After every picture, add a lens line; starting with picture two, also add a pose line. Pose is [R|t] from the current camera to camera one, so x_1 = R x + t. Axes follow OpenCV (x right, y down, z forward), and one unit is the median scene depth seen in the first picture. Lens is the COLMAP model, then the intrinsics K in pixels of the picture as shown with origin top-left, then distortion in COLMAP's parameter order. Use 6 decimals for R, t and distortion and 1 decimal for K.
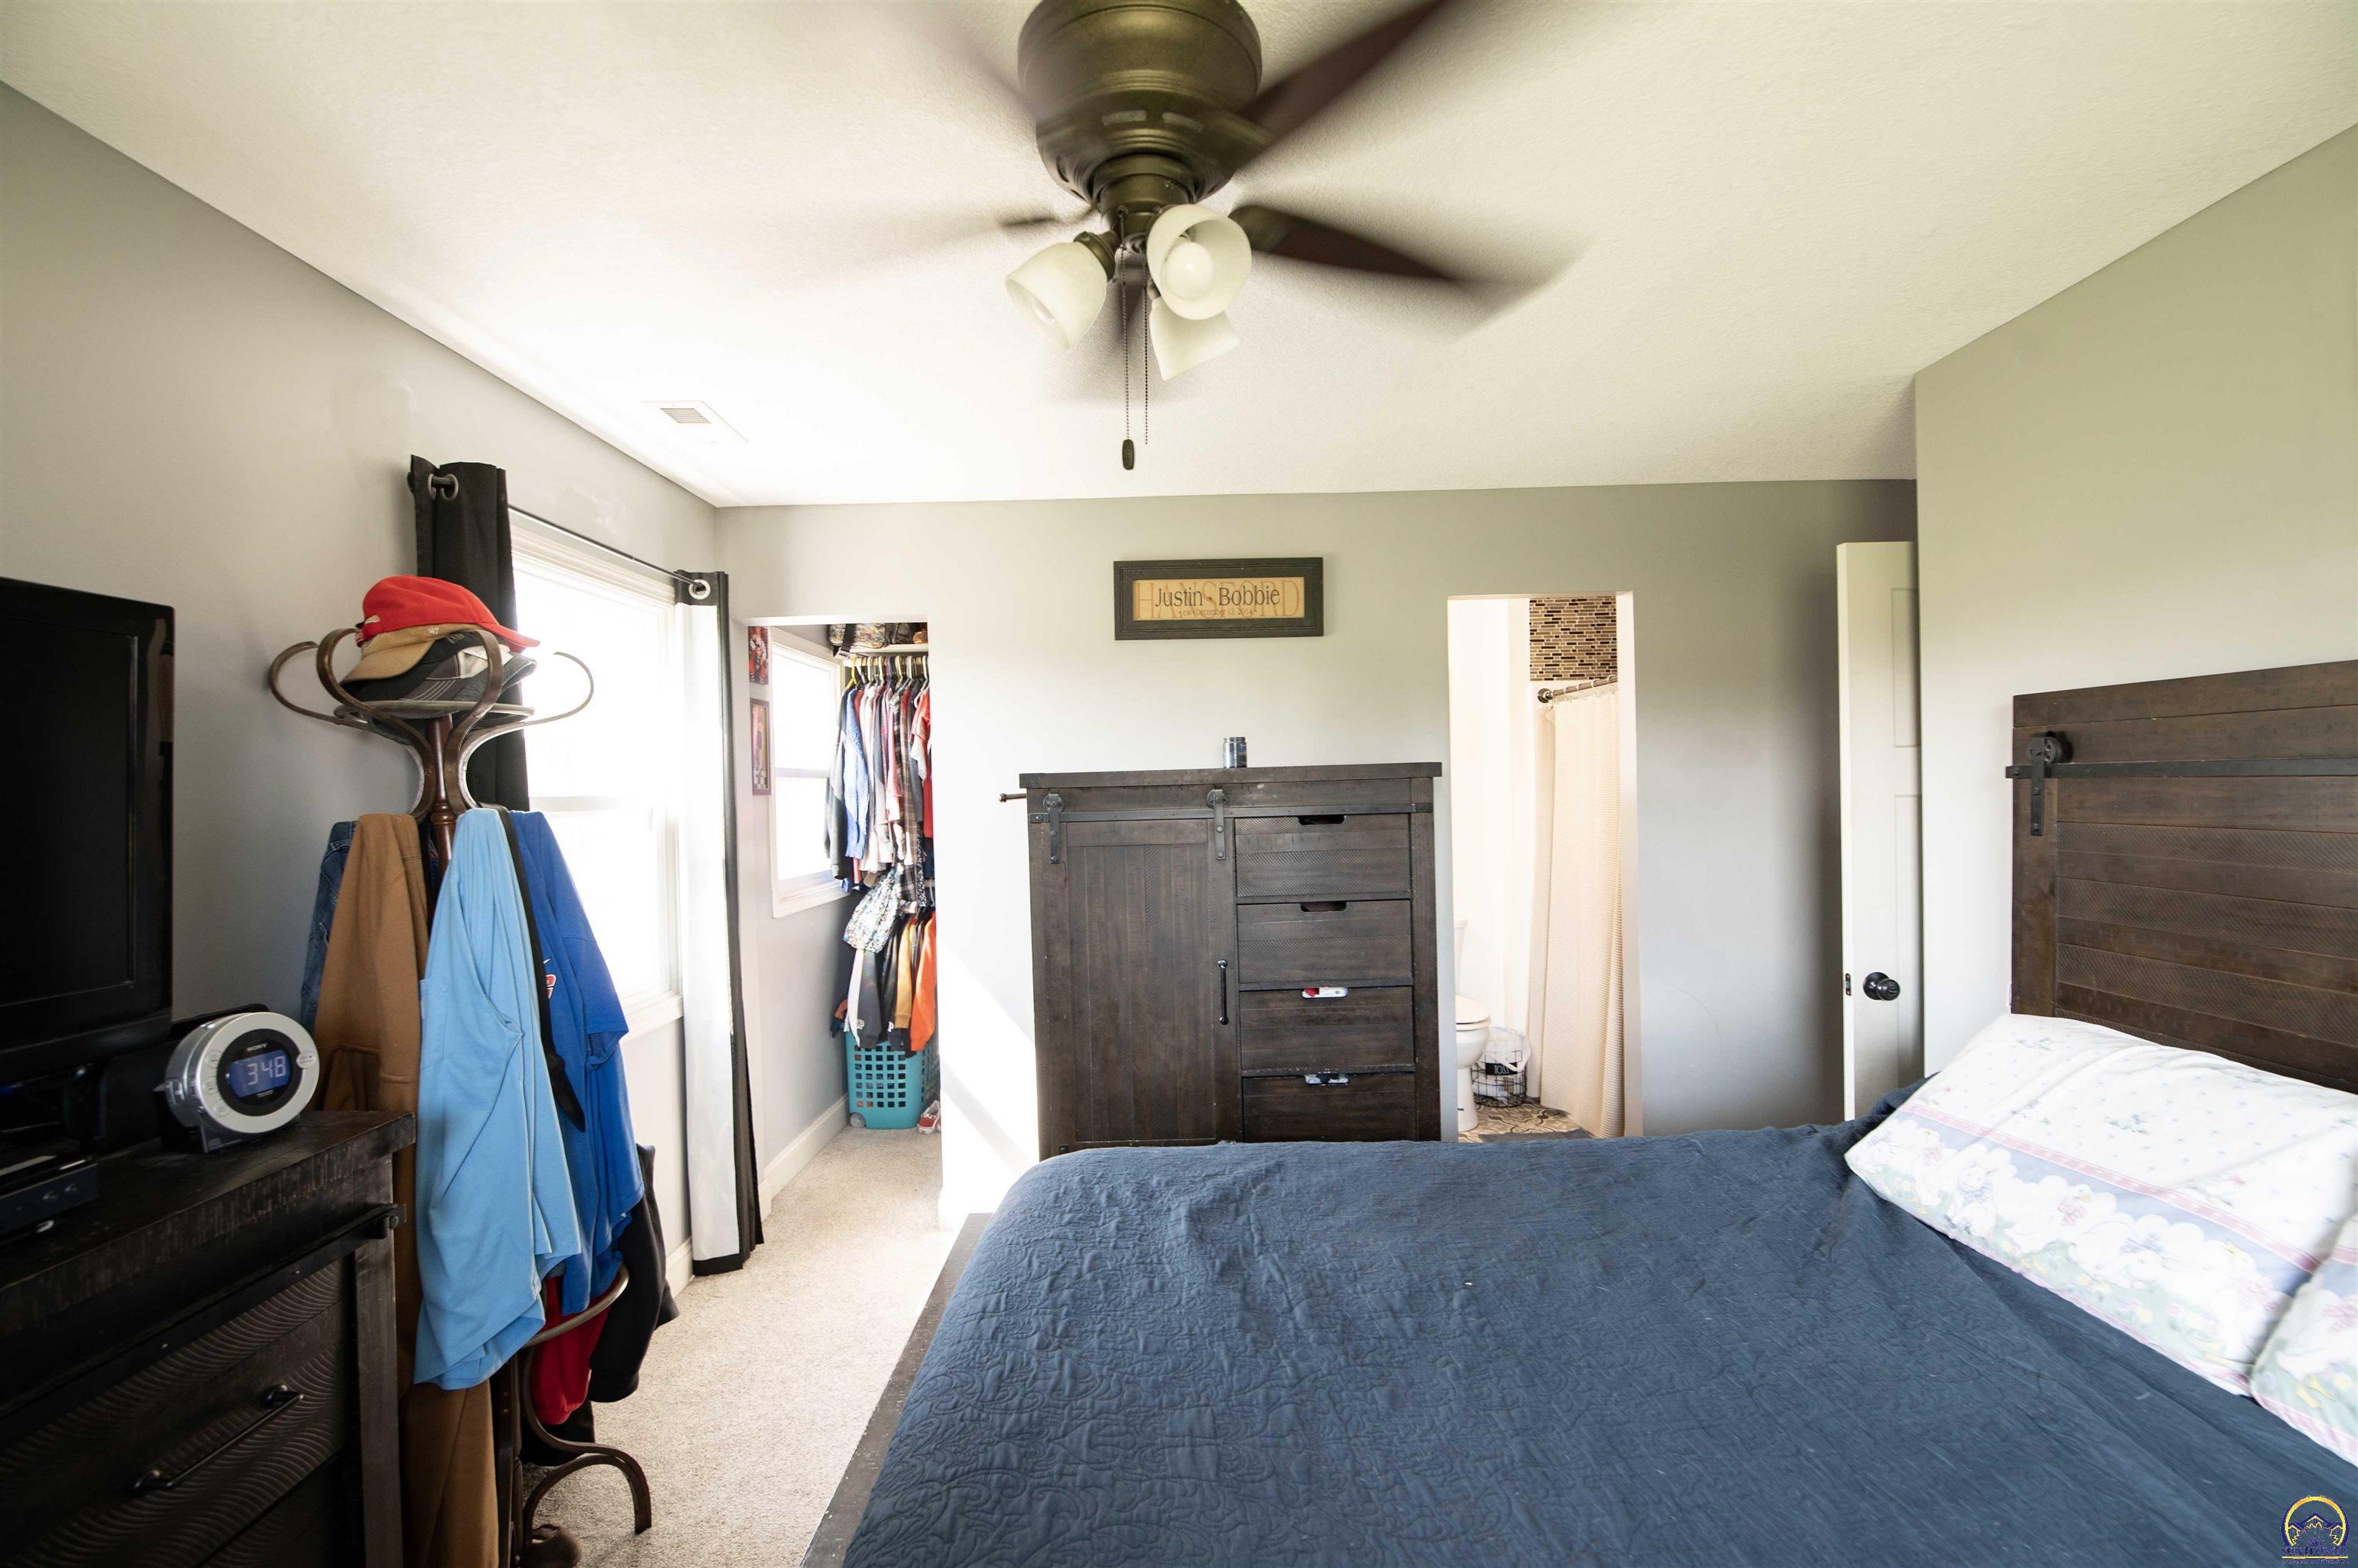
lens RADIAL K [[1018.0, 0, 1176.4], [0, 1018.0, 798.2], [0, 0, 1]] dist [-0.000024, -0.010500]
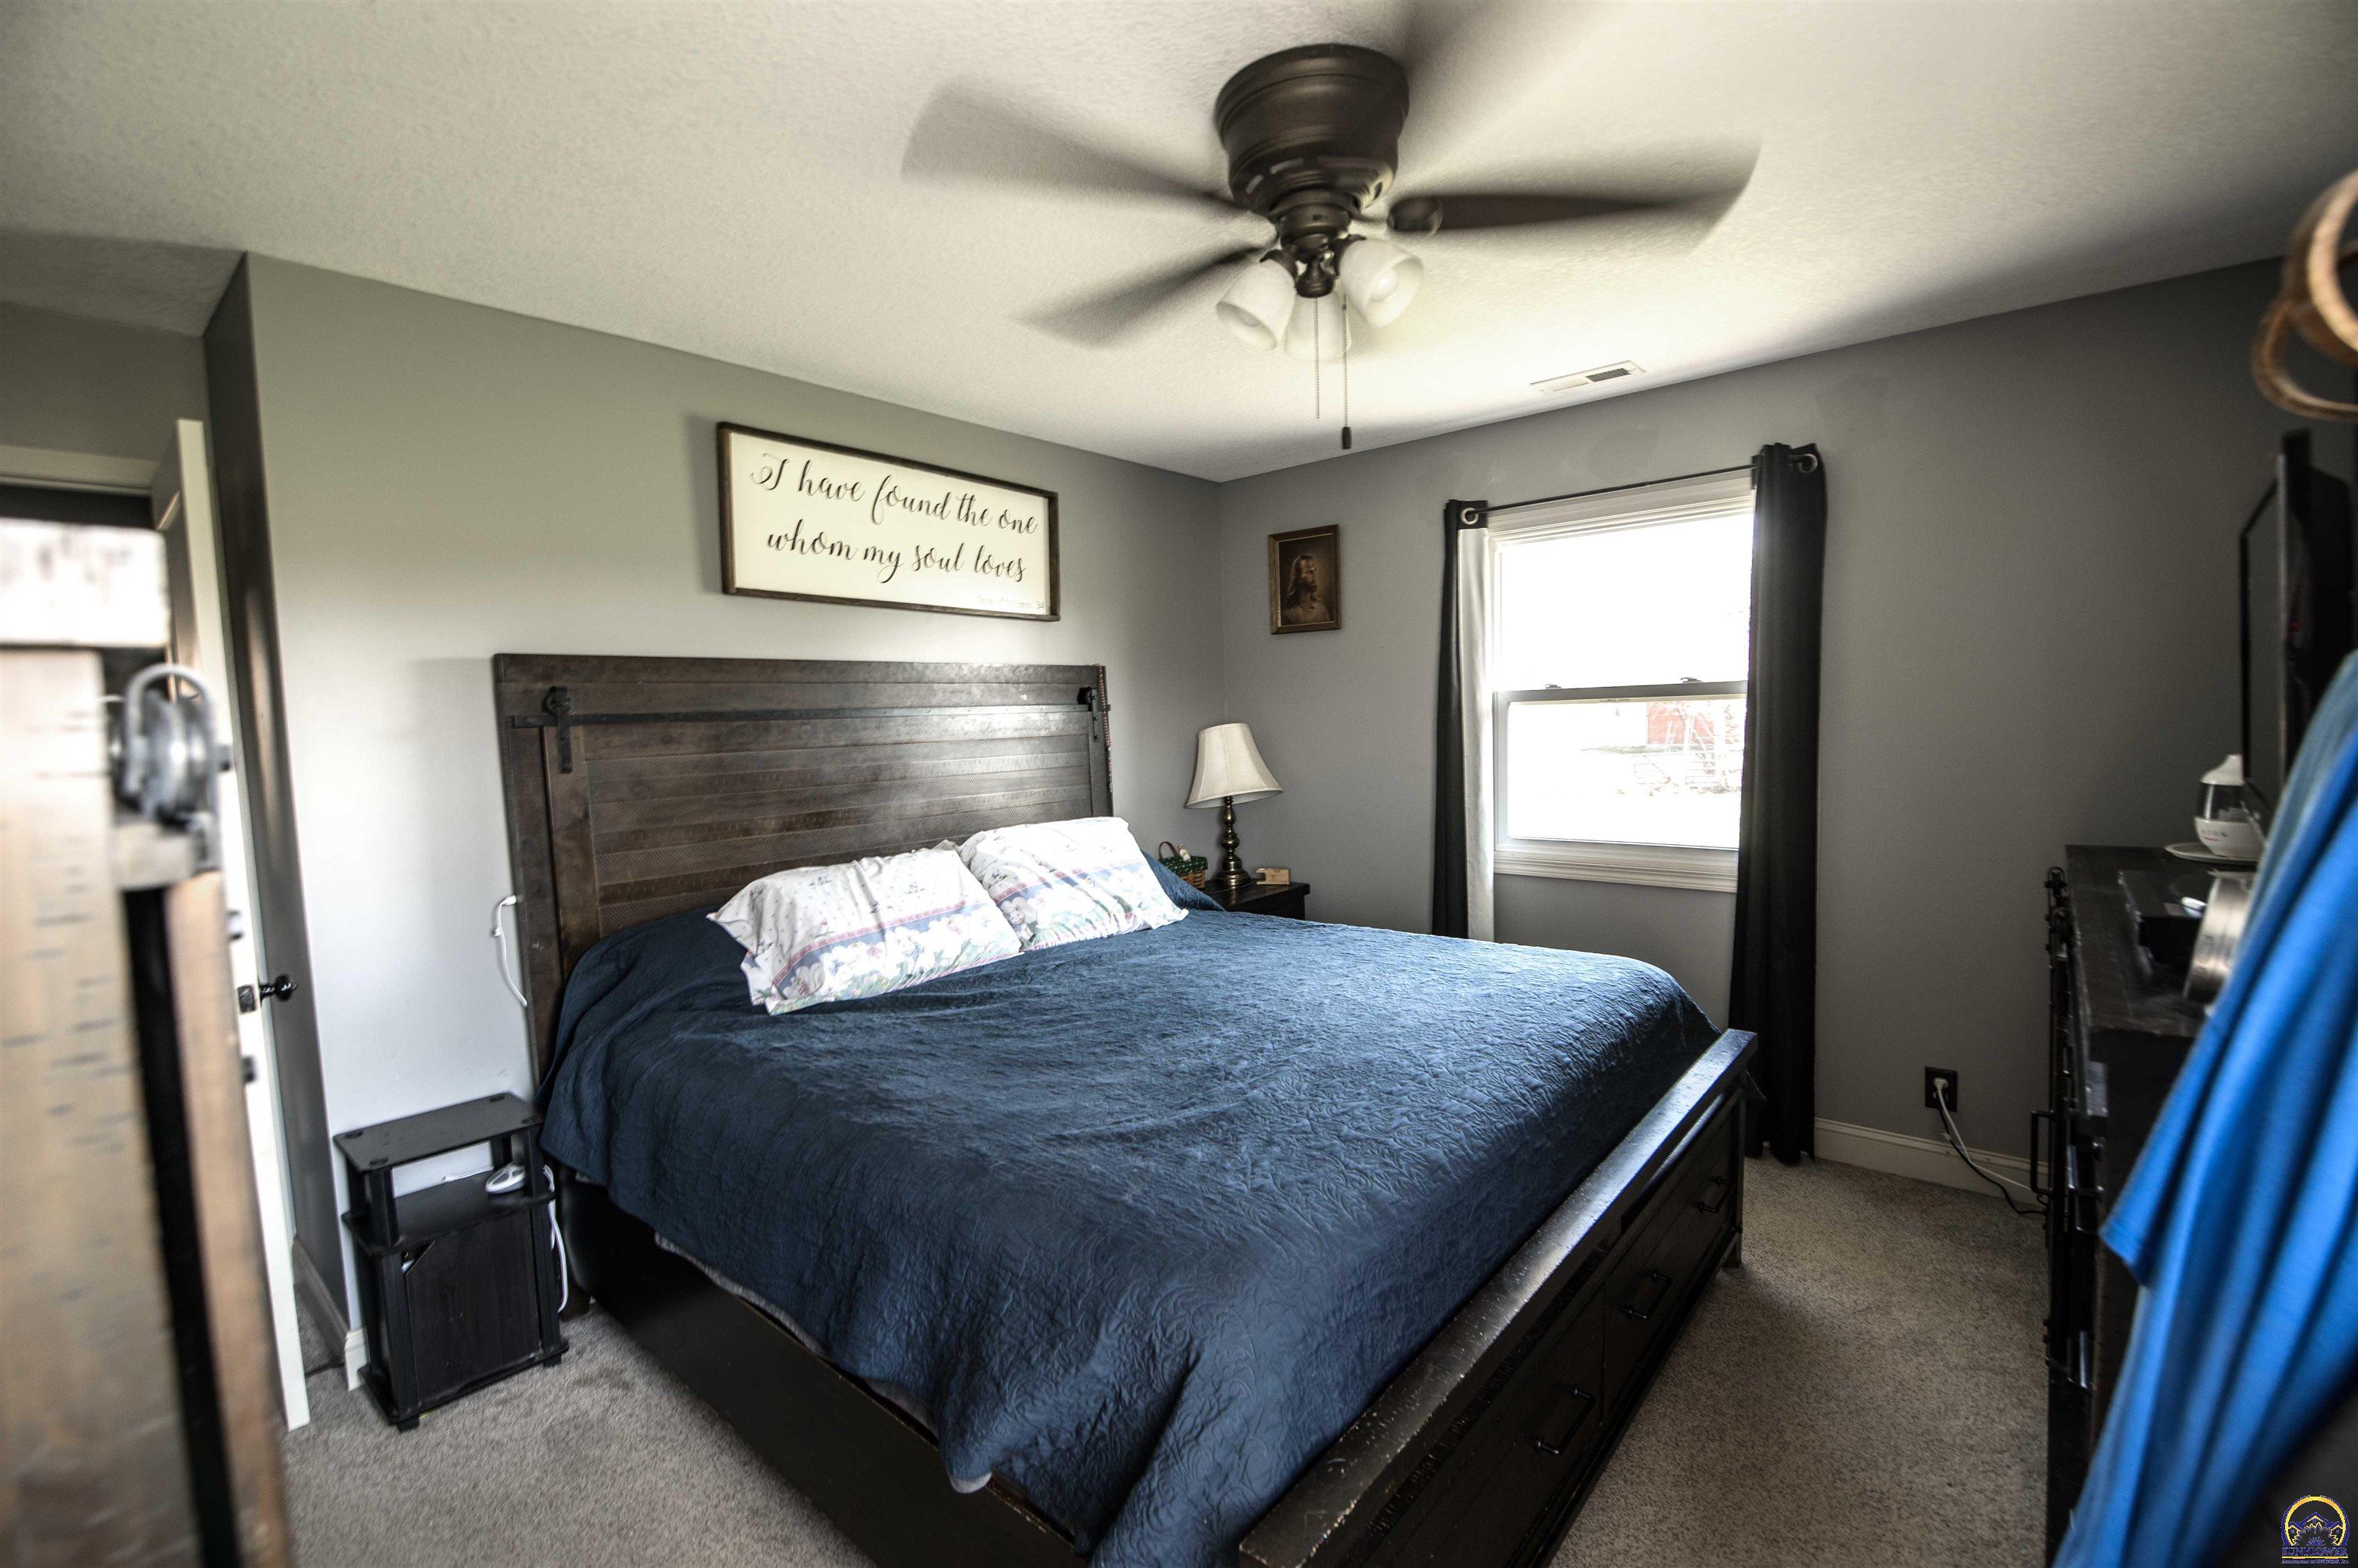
lens RADIAL K [[1018.0, 0, 1176.4], [0, 1018.0, 798.2], [0, 0, 1]] dist [-0.000024, -0.010500]
pose [[-0.759303, -0.013811, 0.650590, -0.536508], [0.052891, 0.995157, 0.082855, 0.005249], [-0.648584, 0.097322, -0.754896, 1.569413]]
